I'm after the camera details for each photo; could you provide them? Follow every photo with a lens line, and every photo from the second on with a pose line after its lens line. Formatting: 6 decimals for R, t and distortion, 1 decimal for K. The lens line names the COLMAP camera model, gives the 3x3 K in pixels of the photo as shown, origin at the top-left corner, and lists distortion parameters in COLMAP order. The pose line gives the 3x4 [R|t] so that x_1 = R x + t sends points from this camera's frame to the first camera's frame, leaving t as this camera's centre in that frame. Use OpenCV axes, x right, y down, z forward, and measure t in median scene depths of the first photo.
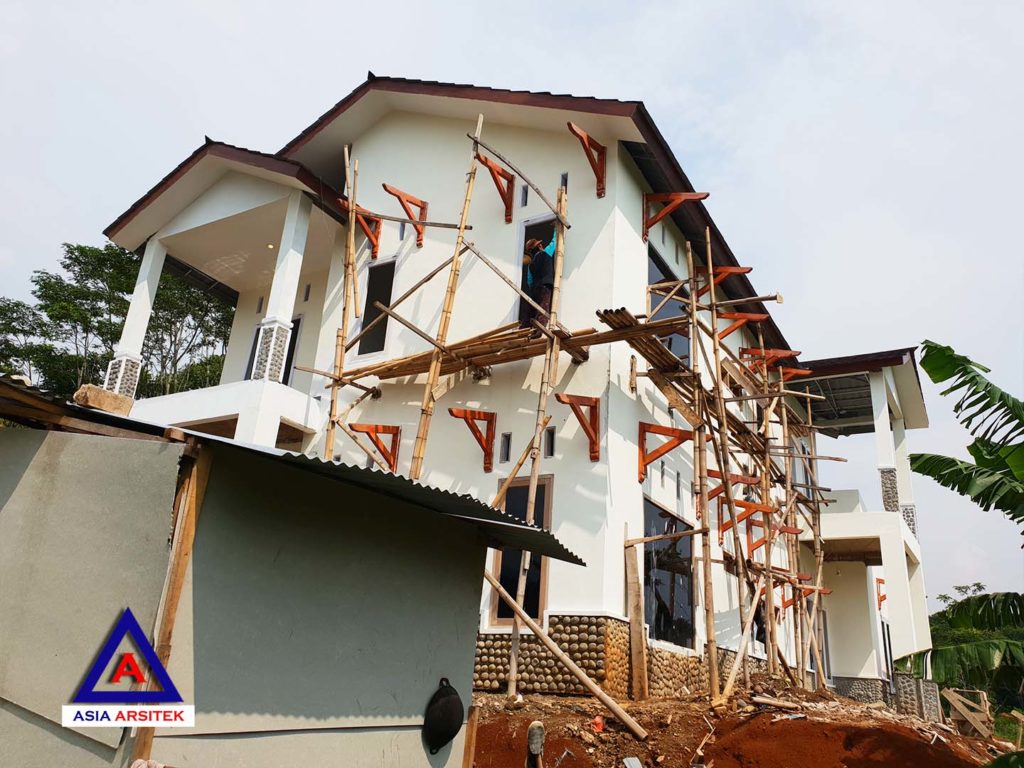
lens RADIAL K [[802.4, 0, 519.8], [0, 802.4, 372.0], [0, 0, 1]] dist [0.033834, 0.001011]
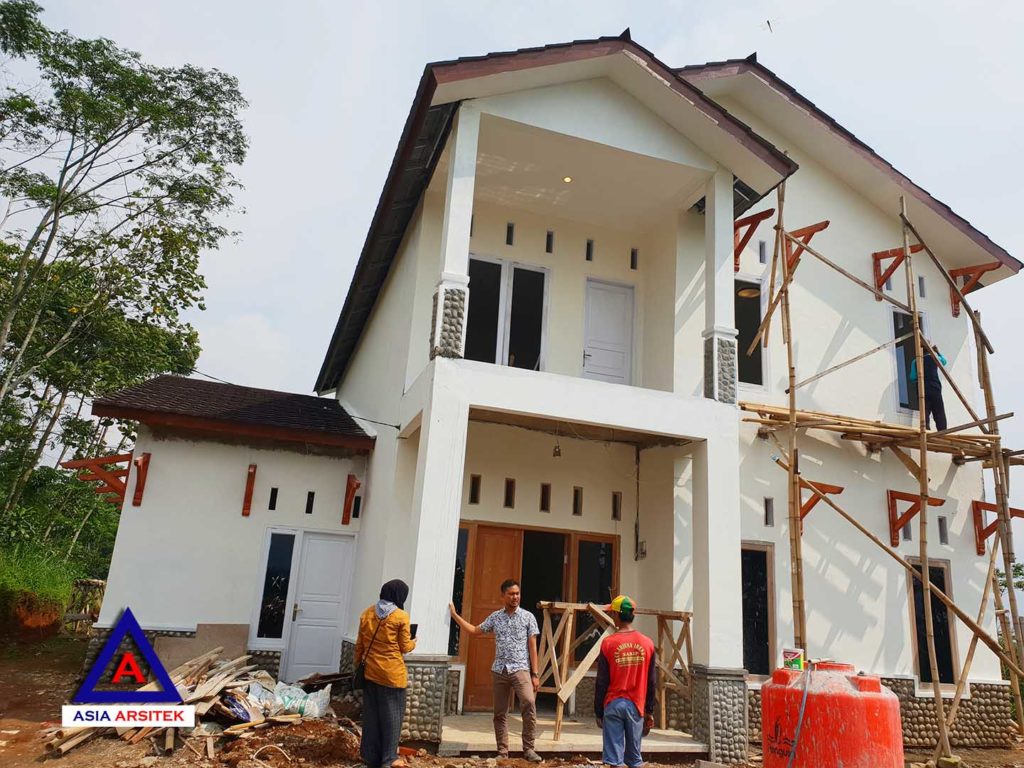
lens RADIAL K [[791.6, 0, 528.9], [0, 791.6, 379.5], [0, 0, 1]] dist [0.013997, 0.008745]
pose [[0.661485, 0.191952, 0.724977, -1.184644], [-0.298812, 0.954102, 0.020026, 0.033853], [-0.687858, -0.229879, 0.688482, 0.633384]]
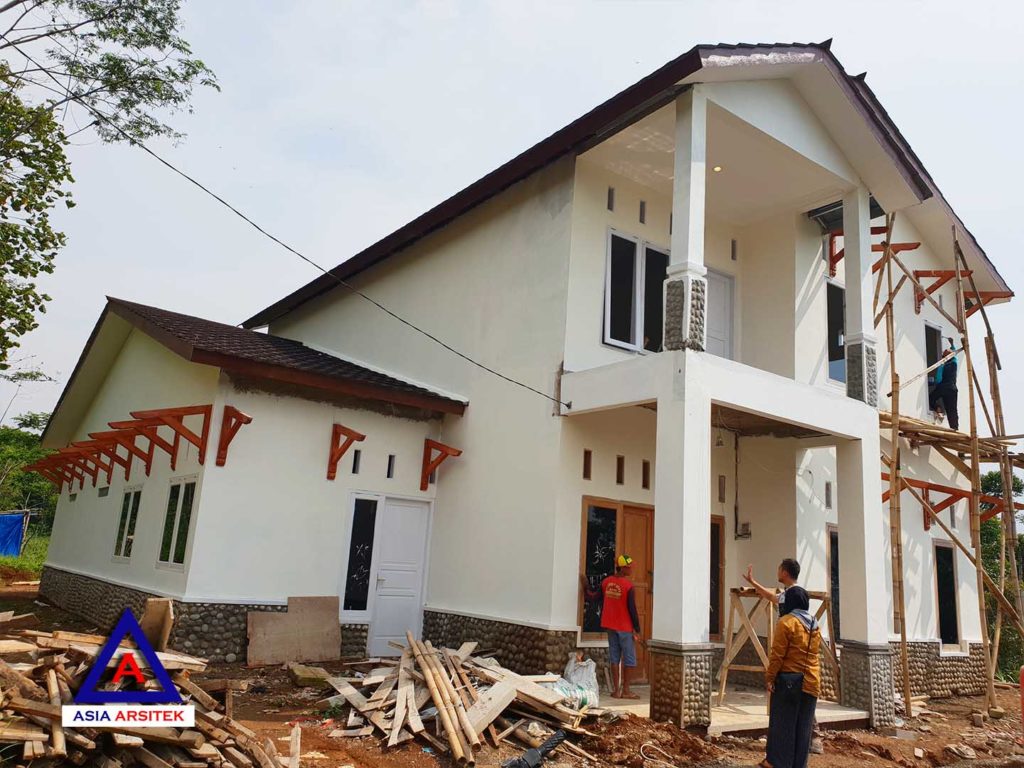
lens RADIAL K [[794.6, 0, 516.8], [0, 794.6, 378.0], [0, 0, 1]] dist [0.022327, -0.017974]
pose [[0.405614, 0.177105, 0.896723, -1.463271], [-0.383155, 0.923639, -0.009109, 0.160393], [-0.829861, -0.339890, 0.442499, 1.041790]]
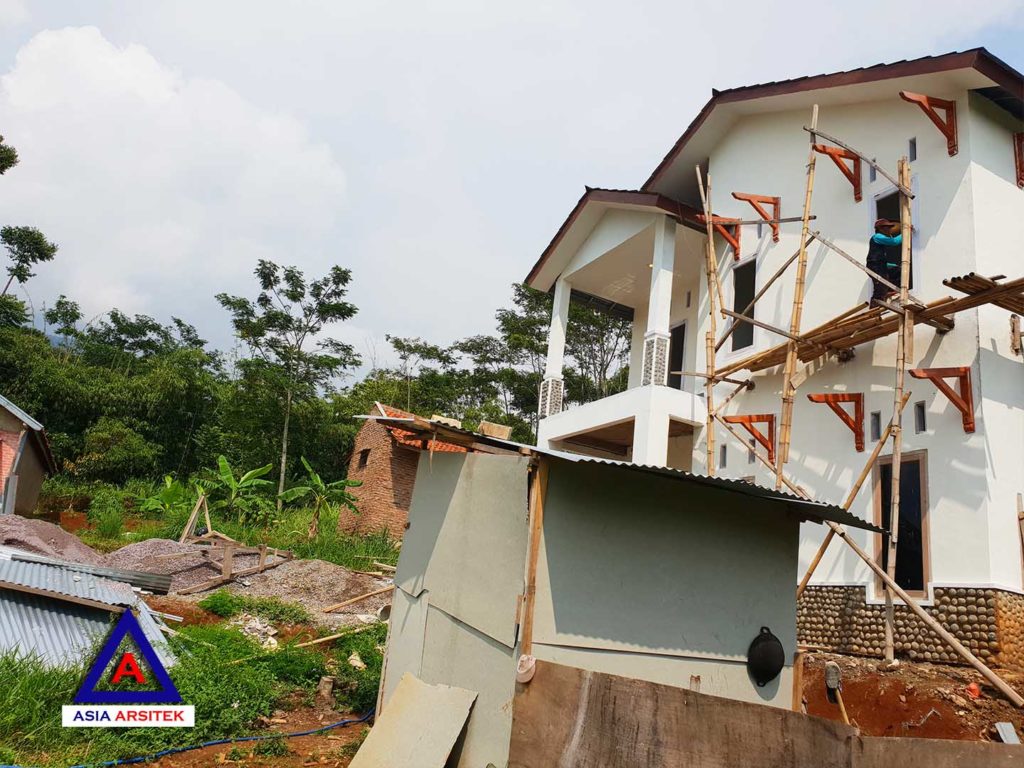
lens RADIAL K [[794.6, 0, 516.8], [0, 794.6, 378.0], [0, 0, 1]] dist [0.022327, -0.017974]
pose [[0.850808, -0.120677, -0.511433, 0.117499], [0.133859, 0.990938, -0.011136, -0.014952], [0.508142, -0.058985, 0.859251, -0.097500]]
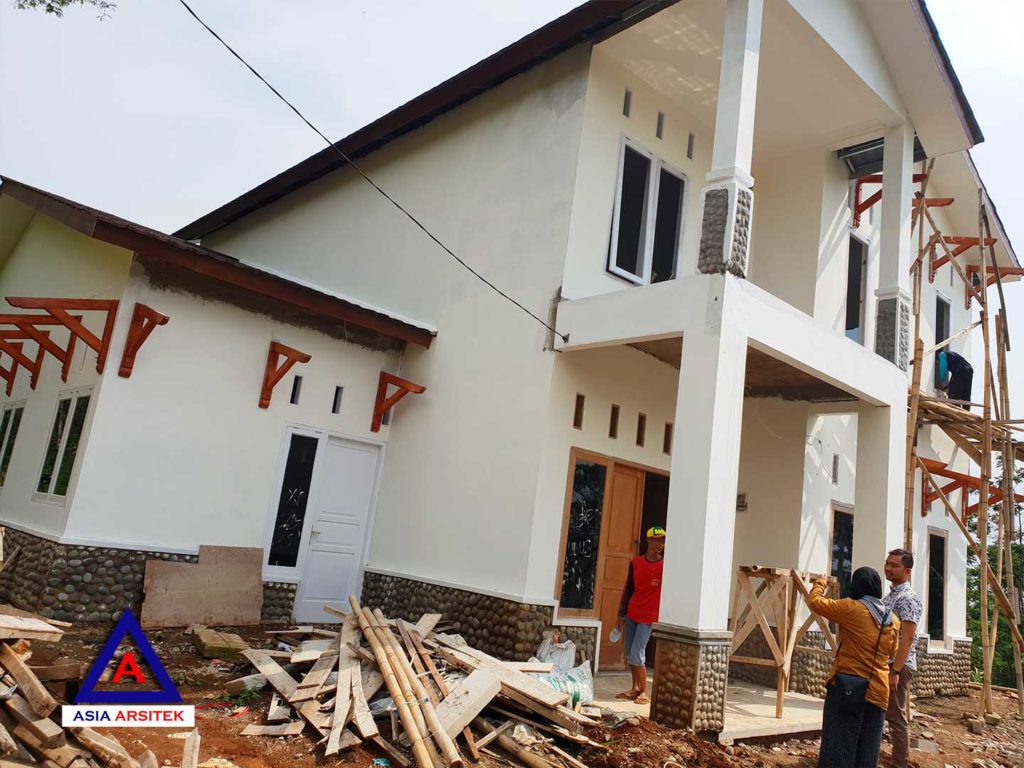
lens RADIAL K [[791.6, 0, 528.9], [0, 791.6, 379.5], [0, 0, 1]] dist [0.013997, 0.008745]
pose [[0.304262, 0.172763, 0.936791, -1.318090], [-0.457273, 0.889192, -0.015466, 0.224653], [-0.835659, -0.423664, 0.349547, 1.138419]]
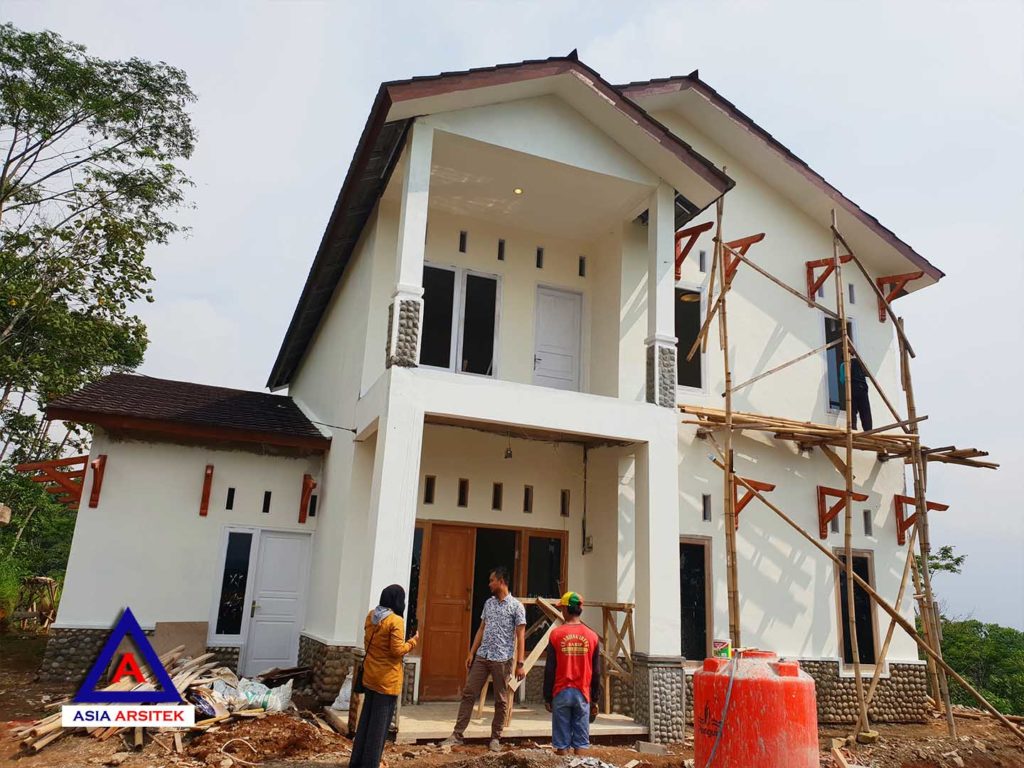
lens RADIAL K [[788.0, 0, 524.3], [0, 788.0, 383.3], [0, 0, 1]] dist [0.031158, -0.016358]
pose [[0.620681, 0.177336, 0.763746, -1.219494], [-0.299204, 0.953943, 0.021659, 0.013179], [-0.724729, -0.241959, 0.645154, 0.609088]]
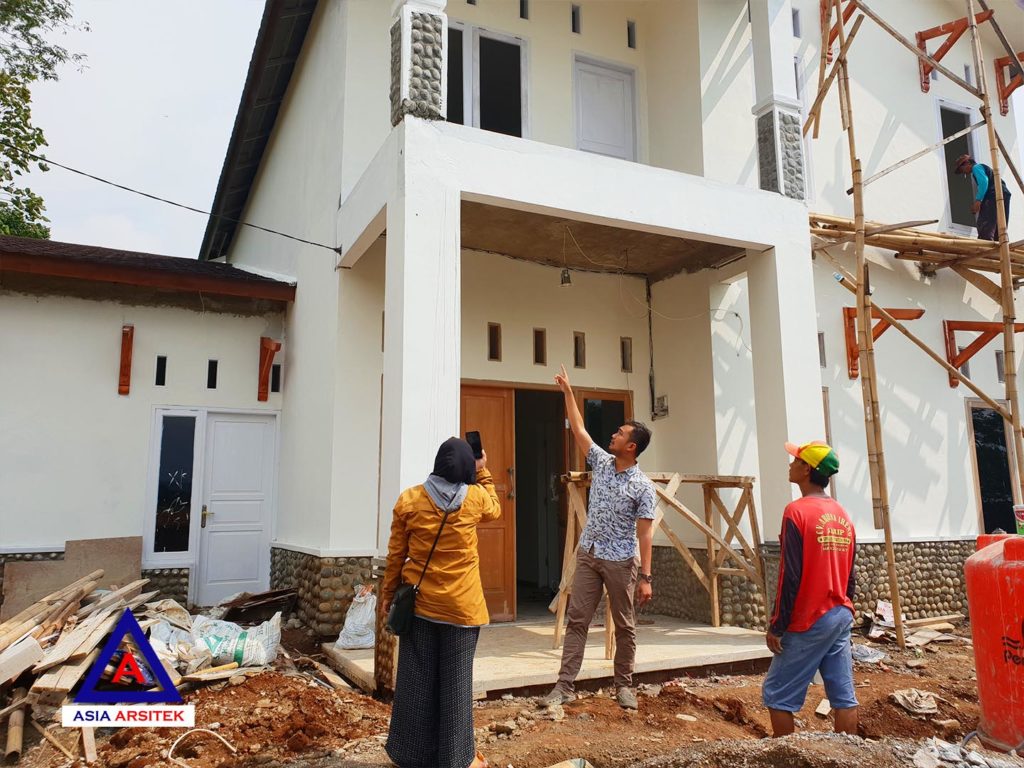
lens RADIAL K [[792.2, 0, 528.2], [0, 792.2, 371.7], [0, 0, 1]] dist [0.009947, -0.004195]
pose [[0.564432, 0.075446, 0.822025, -1.036898], [-0.268554, 0.958425, 0.096434, 0.148591], [-0.780574, -0.275188, 0.561227, 0.859031]]
